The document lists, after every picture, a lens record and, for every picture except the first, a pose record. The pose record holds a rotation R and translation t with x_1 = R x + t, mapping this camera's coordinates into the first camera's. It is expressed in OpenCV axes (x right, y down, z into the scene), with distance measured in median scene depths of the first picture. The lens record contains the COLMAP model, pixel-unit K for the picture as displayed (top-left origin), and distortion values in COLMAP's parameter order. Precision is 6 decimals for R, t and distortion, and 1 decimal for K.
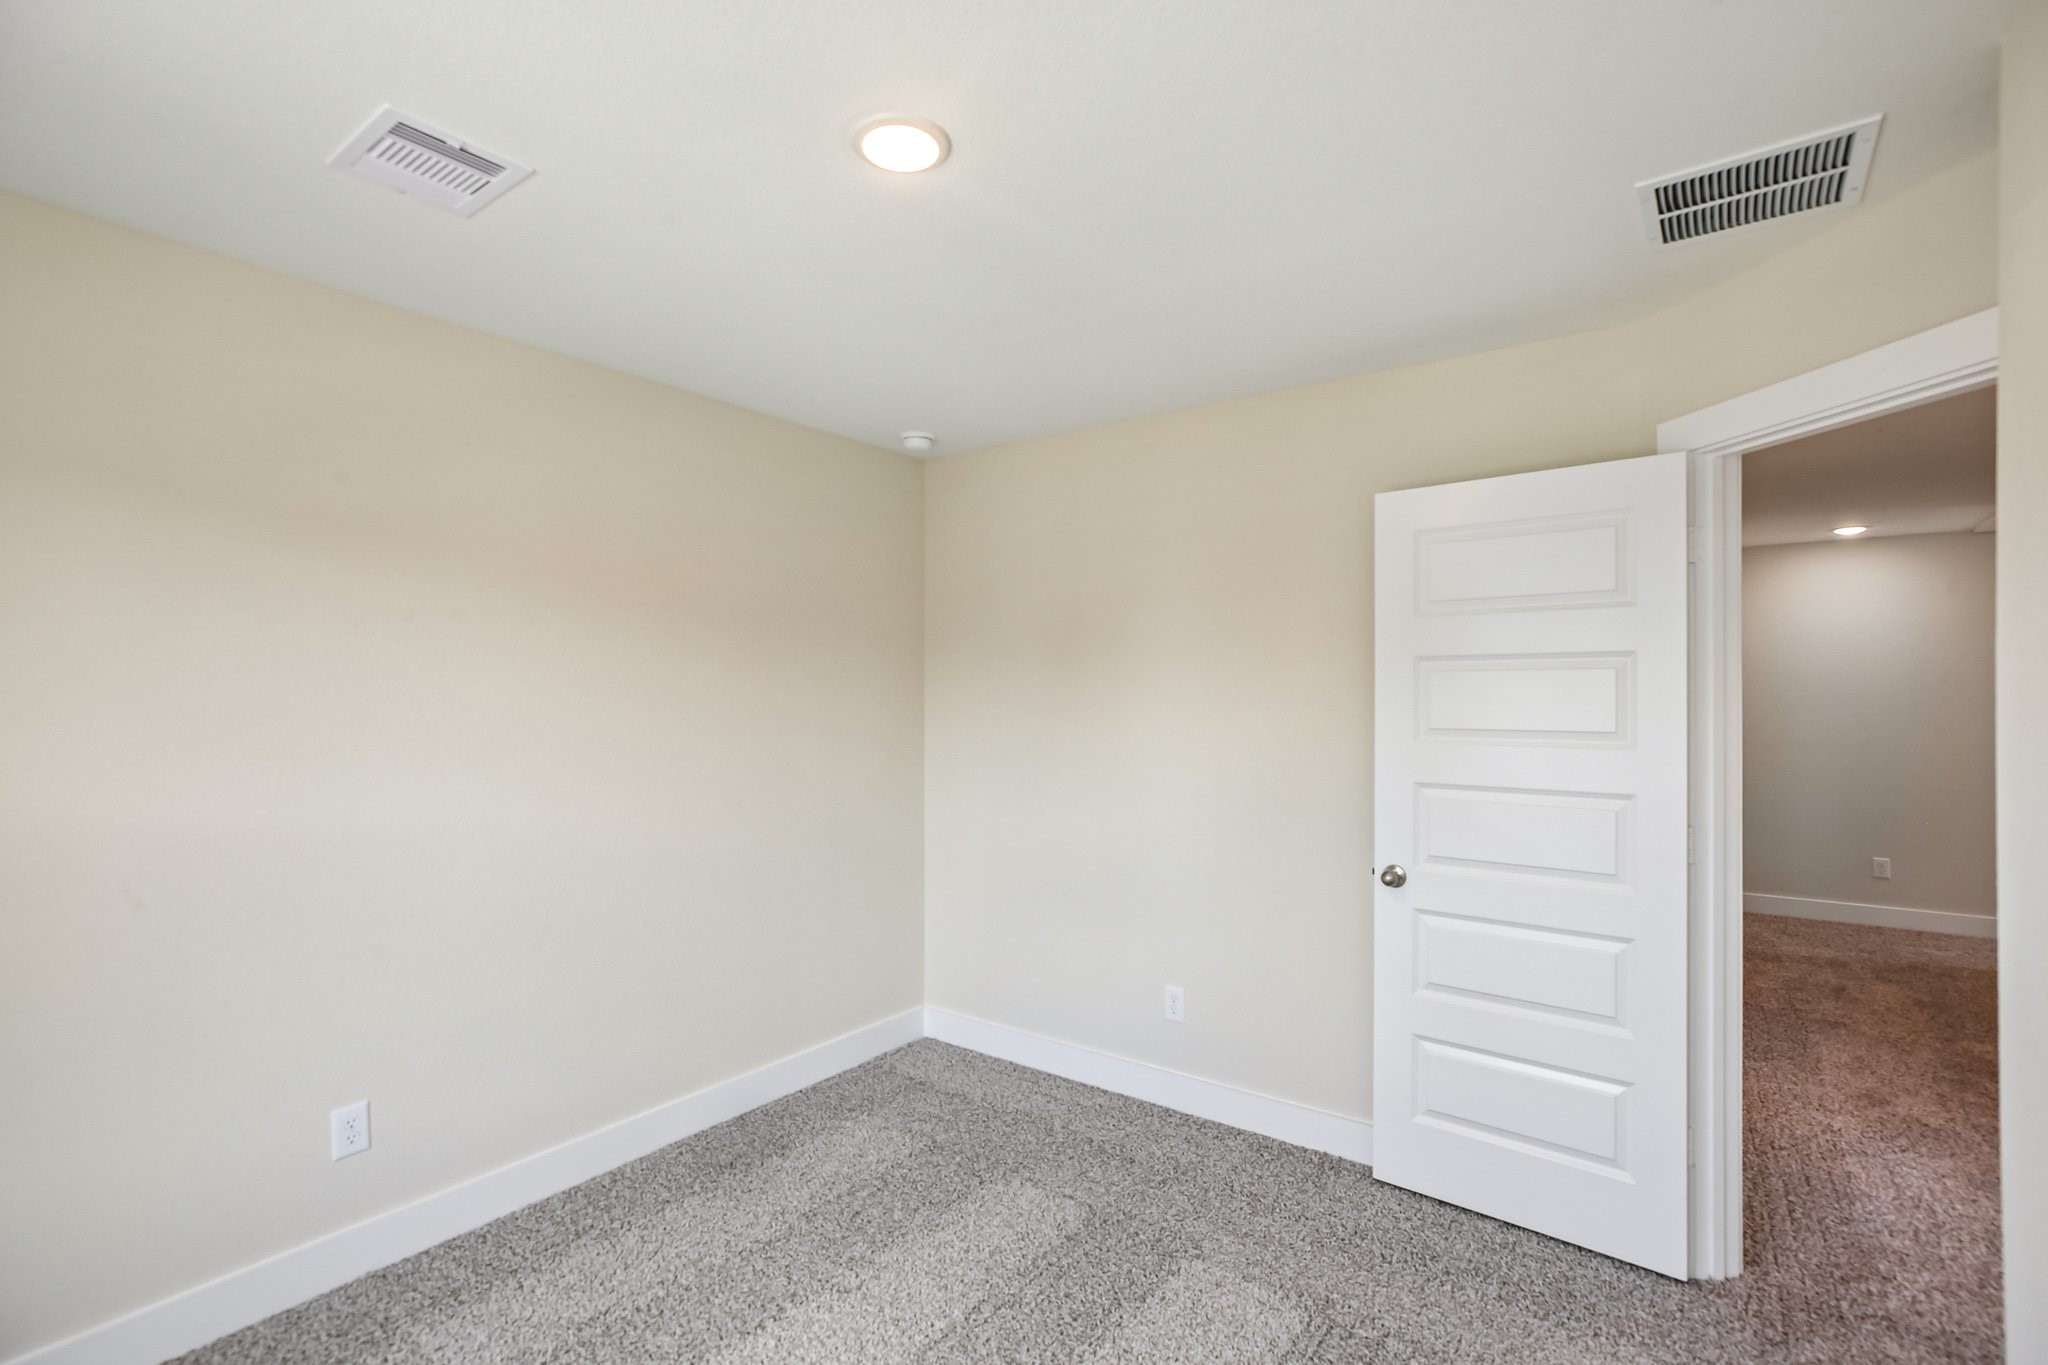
lens RADIAL K [[933.3, 0, 1043.9], [0, 933.3, 684.0], [0, 0, 1]] dist [-0.002943, 0.001467]
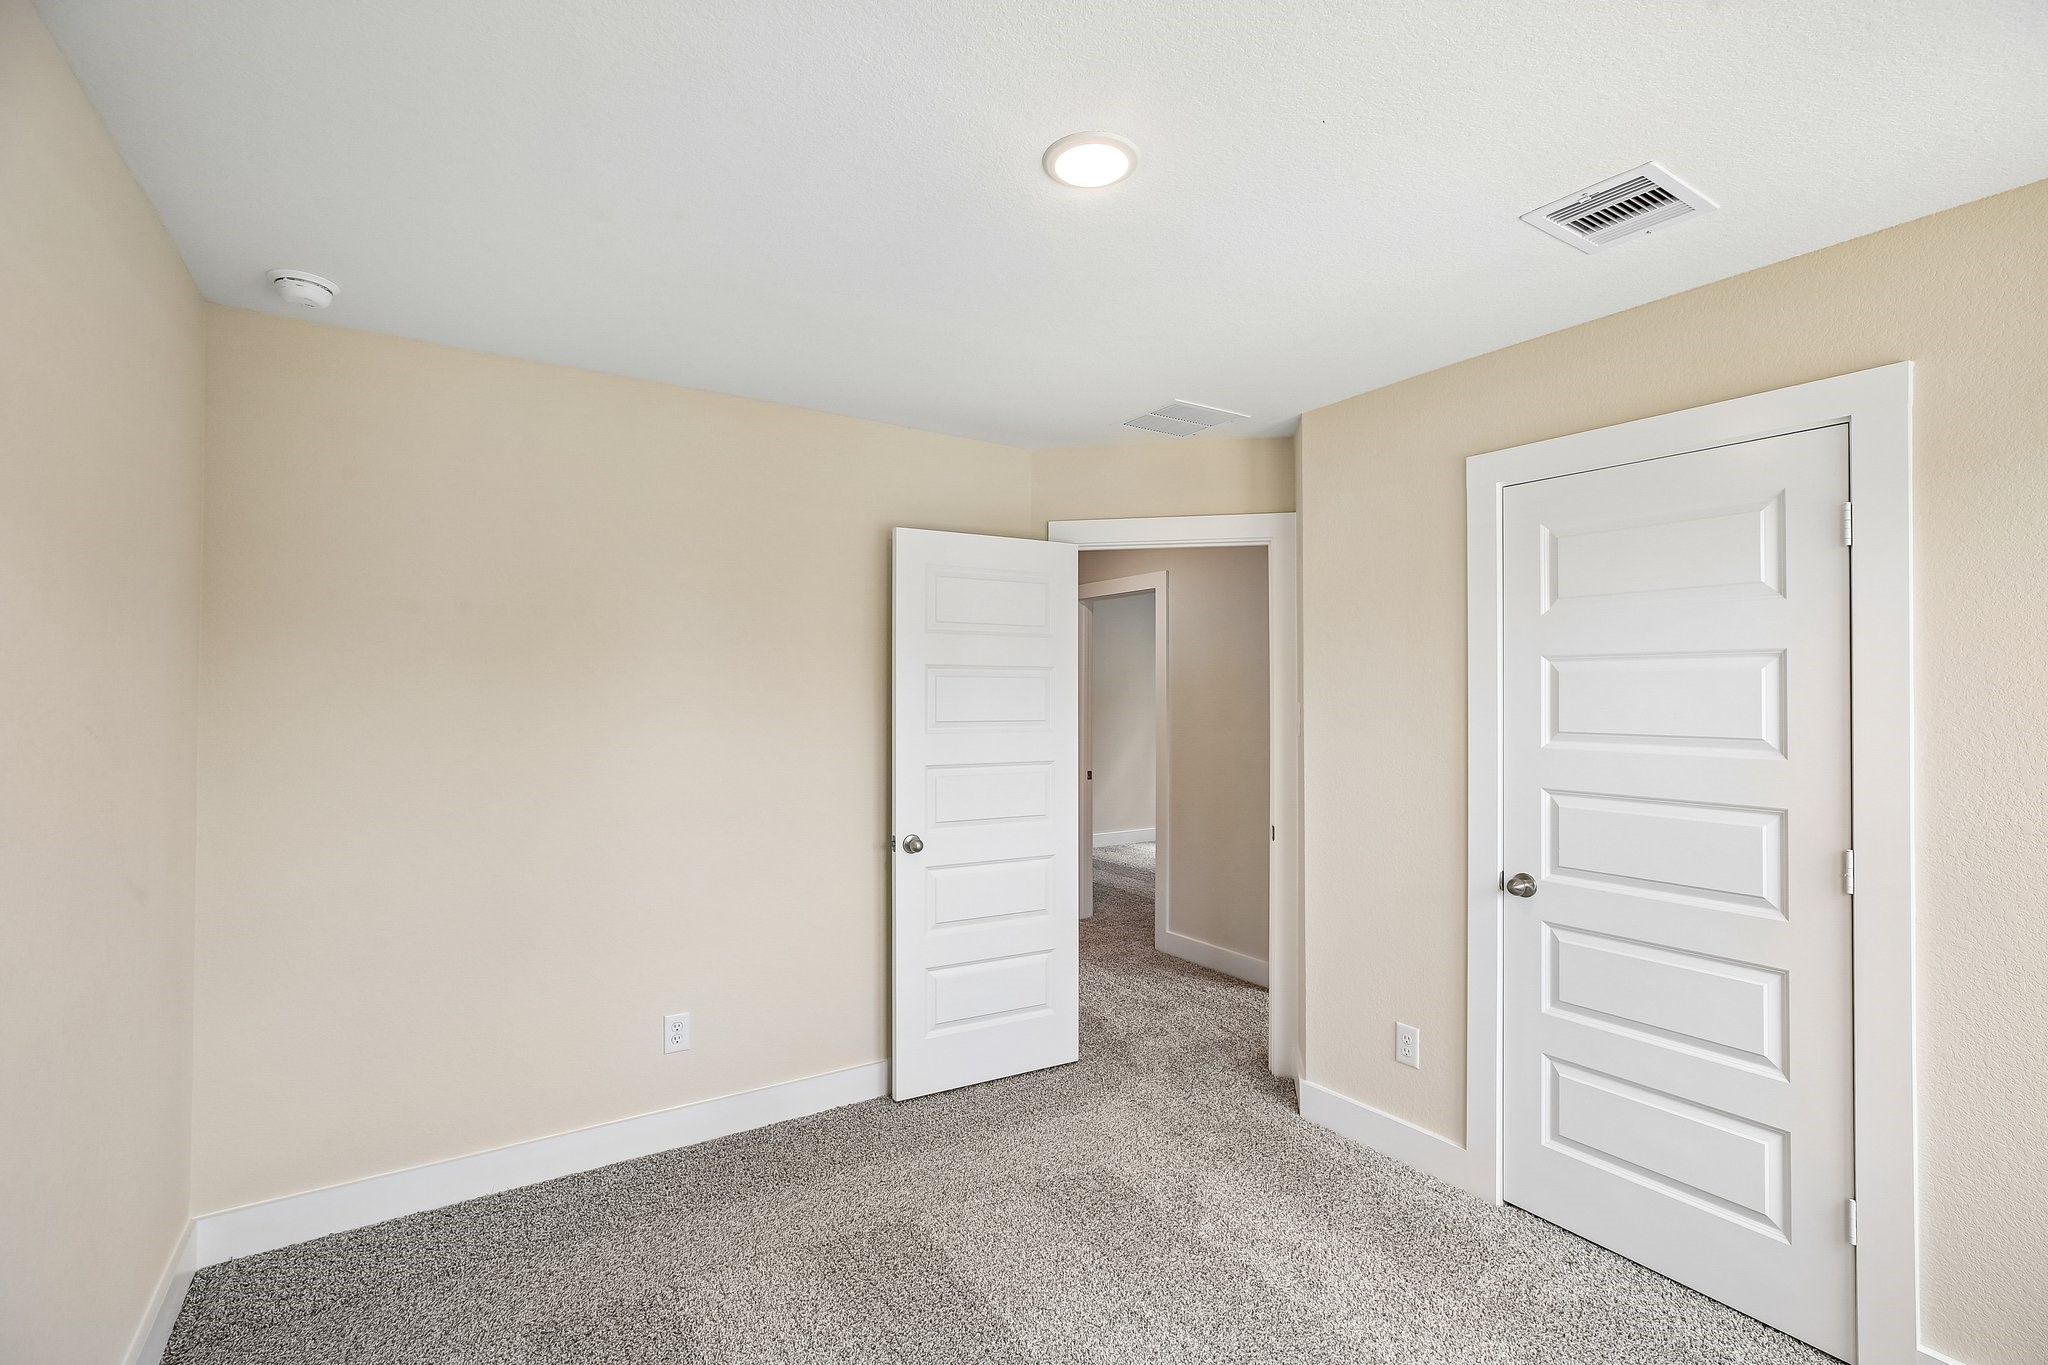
lens RADIAL K [[933.3, 0, 1006.8], [0, 933.3, 685.8], [0, 0, 1]] dist [-0.002943, 0.001467]
pose [[0.356301, 0.019795, 0.934161, -0.738380], [-0.009968, 0.999799, -0.017384, 0.021305], [-0.934318, -0.003118, 0.356427, 0.460890]]
